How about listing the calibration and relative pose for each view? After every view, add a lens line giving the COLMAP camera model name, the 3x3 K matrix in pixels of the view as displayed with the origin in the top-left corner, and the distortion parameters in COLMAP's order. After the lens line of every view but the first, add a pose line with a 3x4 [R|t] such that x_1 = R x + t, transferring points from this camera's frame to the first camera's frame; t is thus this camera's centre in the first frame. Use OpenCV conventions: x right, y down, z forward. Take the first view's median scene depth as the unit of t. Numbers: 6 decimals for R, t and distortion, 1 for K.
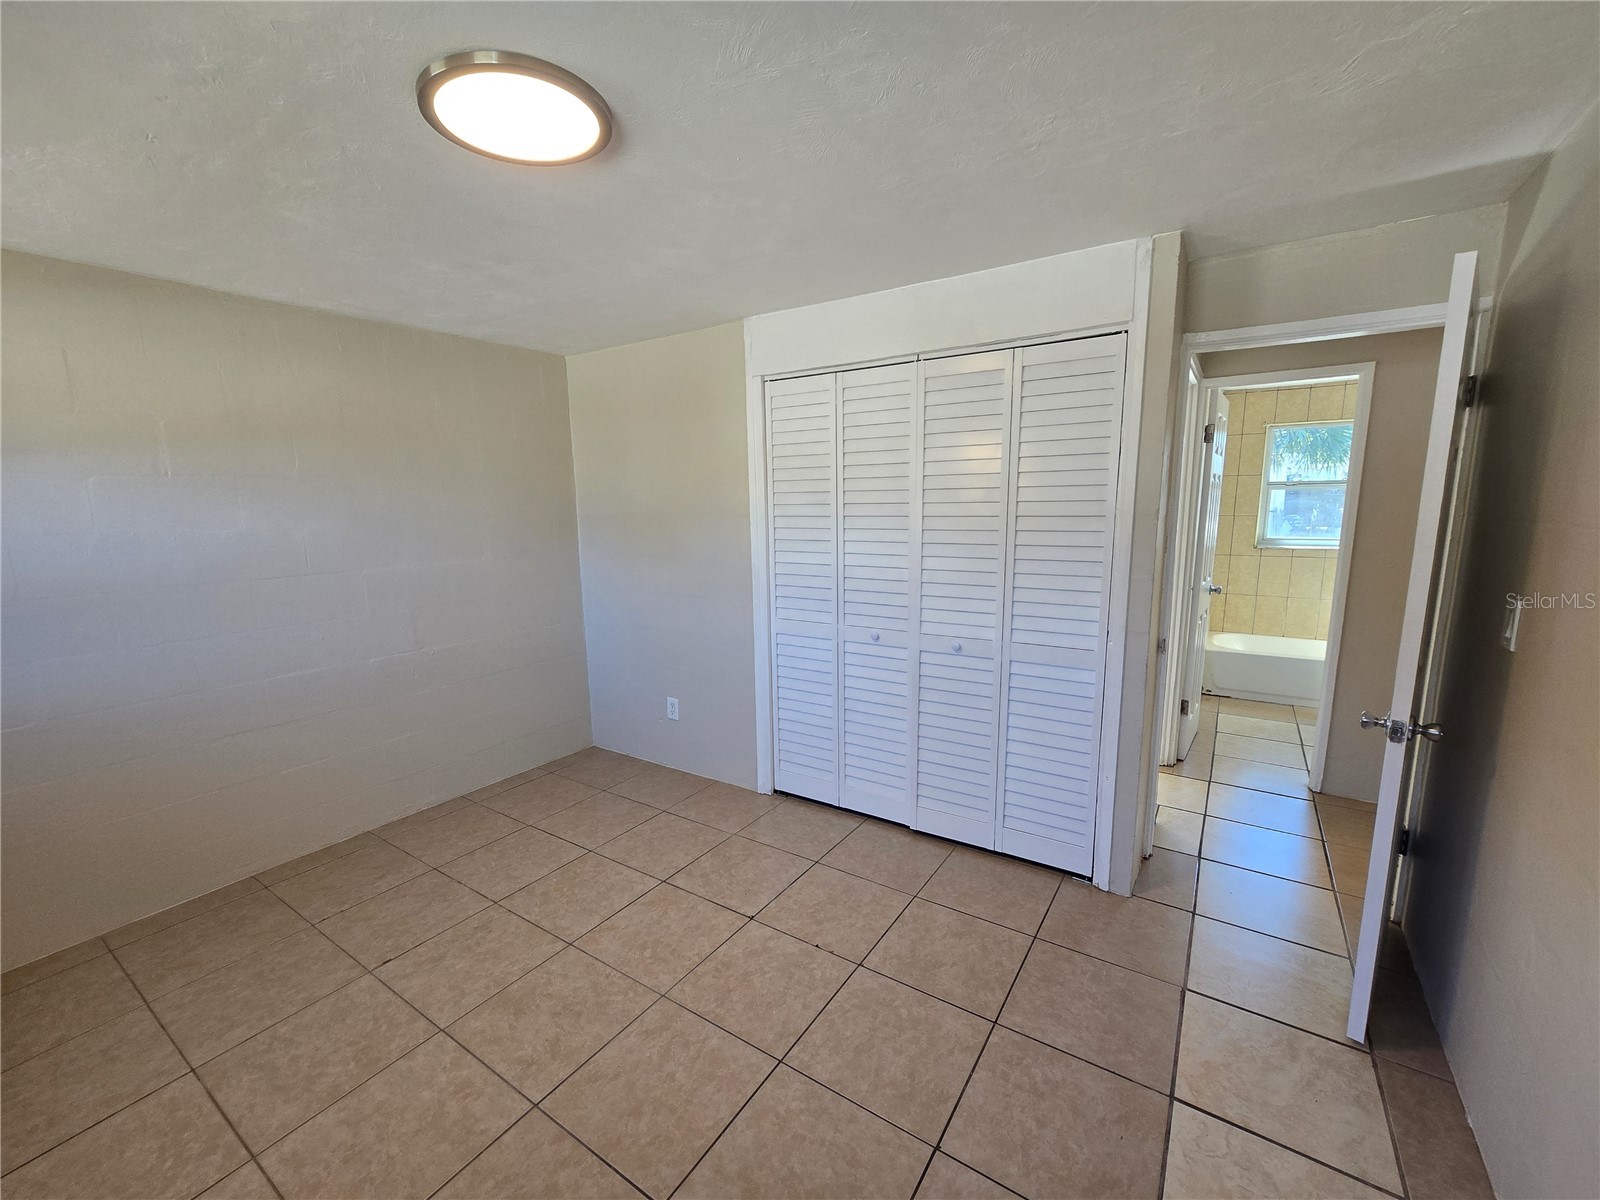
lens RADIAL K [[658.3, 0, 802.5], [0, 658.3, 609.7], [0, 0, 1]] dist [-0.007118, 0.002941]
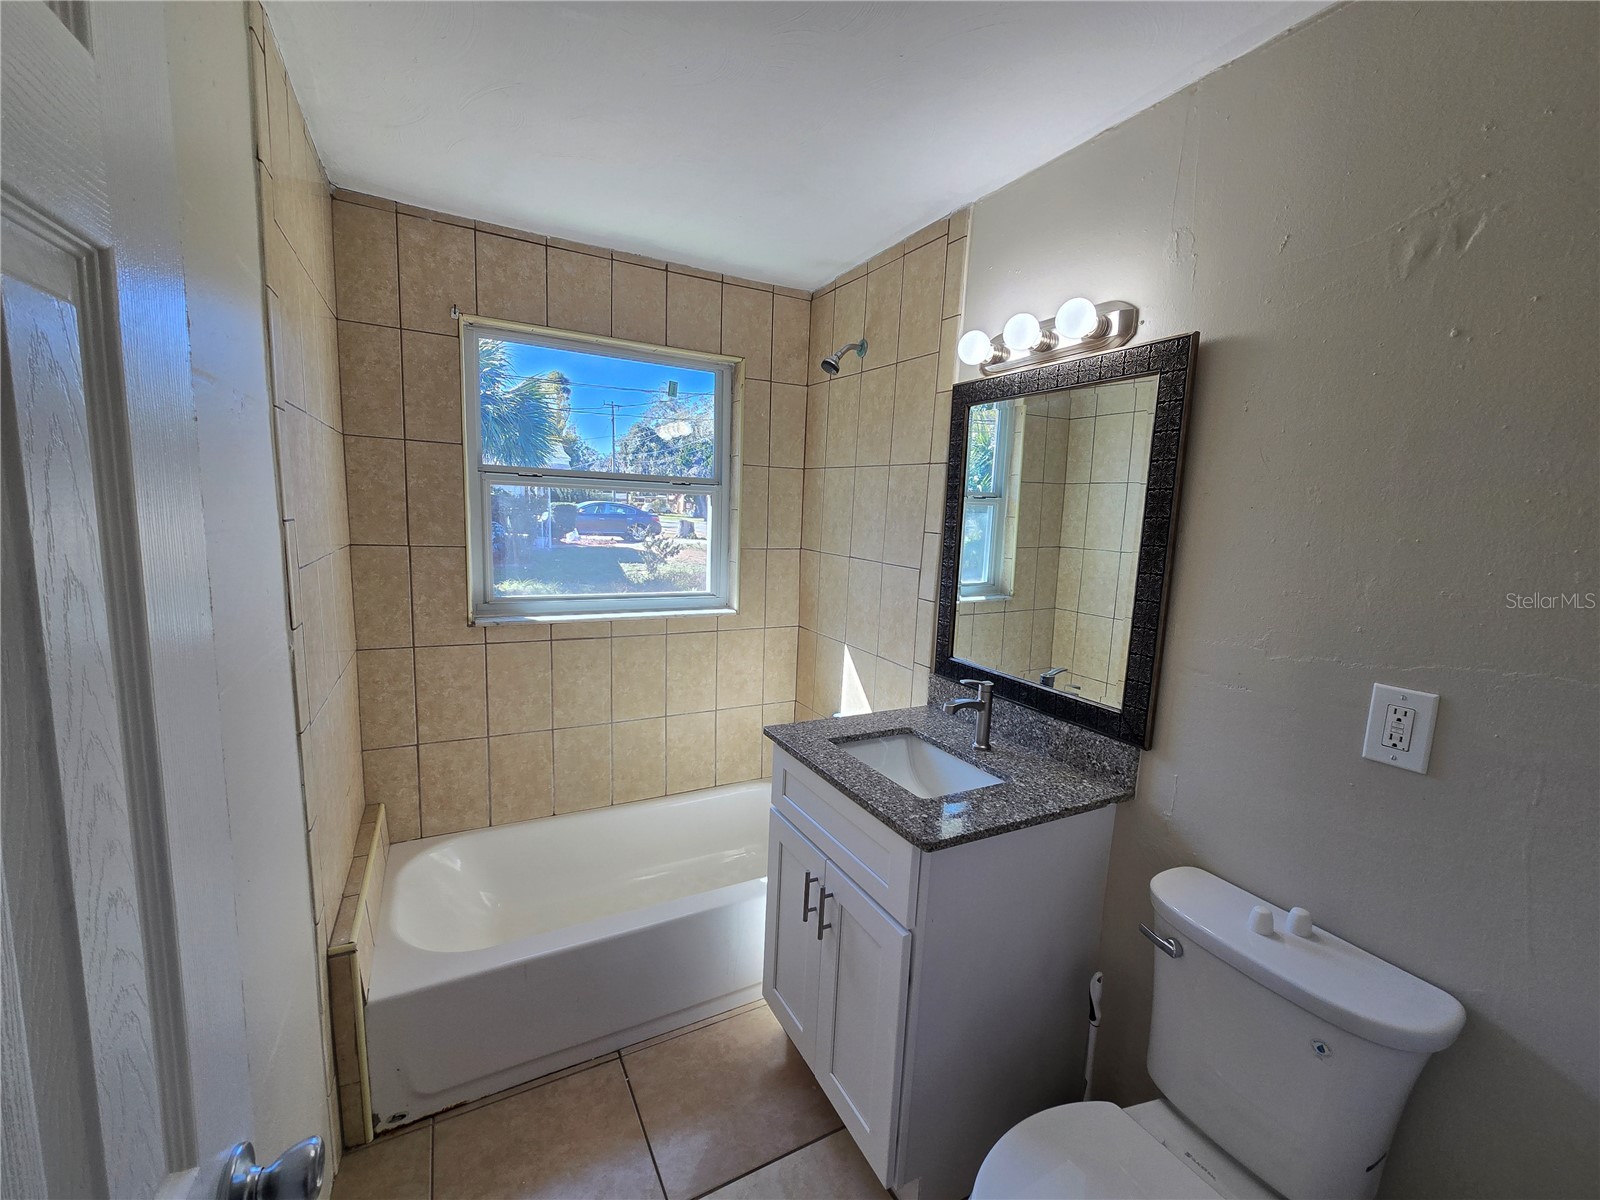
lens RADIAL K [[658.3, 0, 802.8], [0, 658.3, 599.1], [0, 0, 1]] dist [-0.007118, 0.002941]
pose [[0.463803, -0.091033, 0.881249, 0.423048], [0.108148, 0.993085, 0.045668, -0.106250], [-0.879313, 0.074124, 0.470441, 0.619948]]
